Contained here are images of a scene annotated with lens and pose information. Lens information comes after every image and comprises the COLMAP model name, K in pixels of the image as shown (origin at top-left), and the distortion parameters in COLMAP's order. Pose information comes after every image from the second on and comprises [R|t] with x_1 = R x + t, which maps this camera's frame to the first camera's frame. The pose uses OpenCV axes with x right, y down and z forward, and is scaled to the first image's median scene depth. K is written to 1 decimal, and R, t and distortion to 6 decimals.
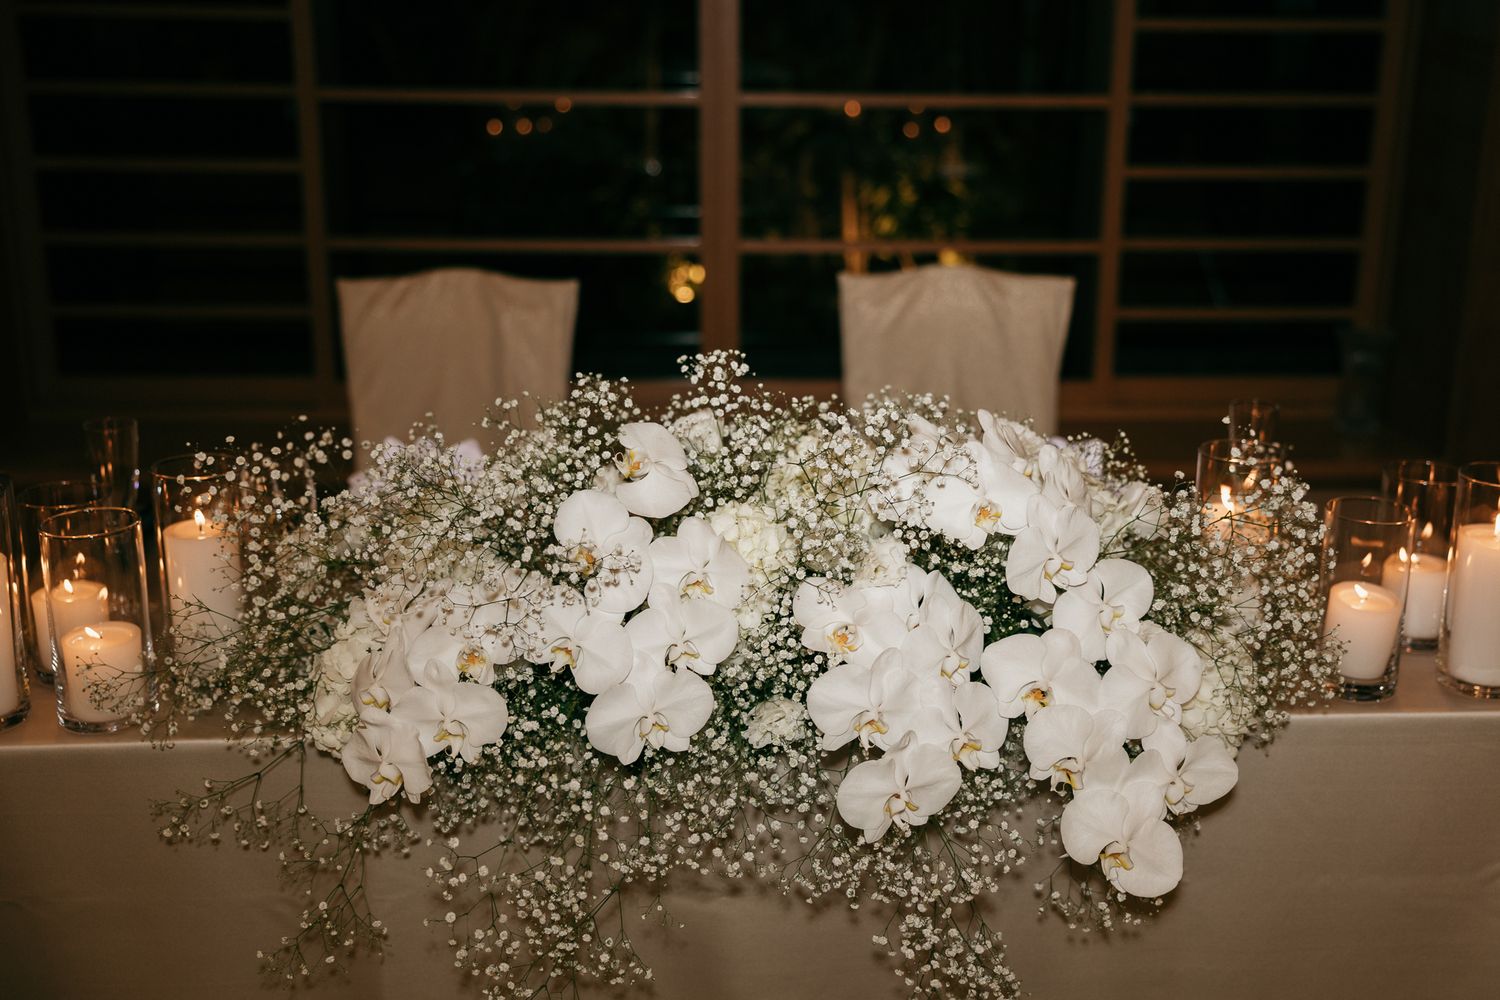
lens RADIAL K [[1796.9, 0, 750.0], [0, 1796.9, 500.0], [0, 0, 1]] dist [0.078567, -0.226256]
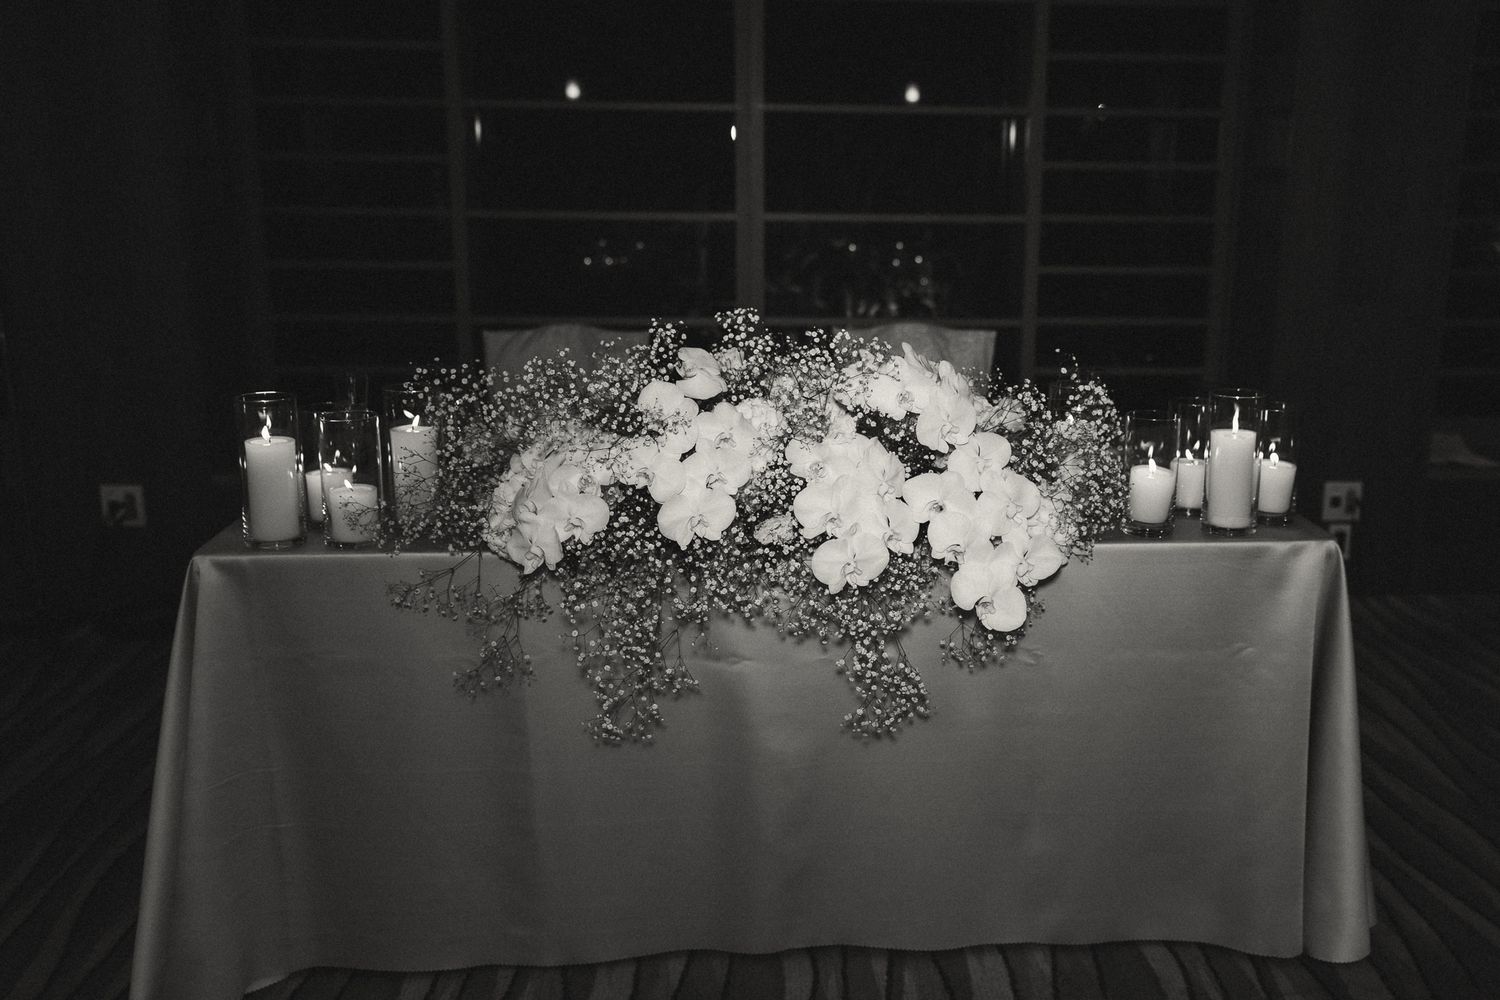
lens RADIAL K [[1389.0, 0, 783.1], [0, 1389.0, 499.8], [0, 0, 1]] dist [0.000193, -0.000343]
pose [[0.999995, -0.002165, 0.002448, 0.018368], [0.002277, 0.998913, -0.046549, 0.156512], [-0.002345, 0.046554, 0.998913, -0.242701]]
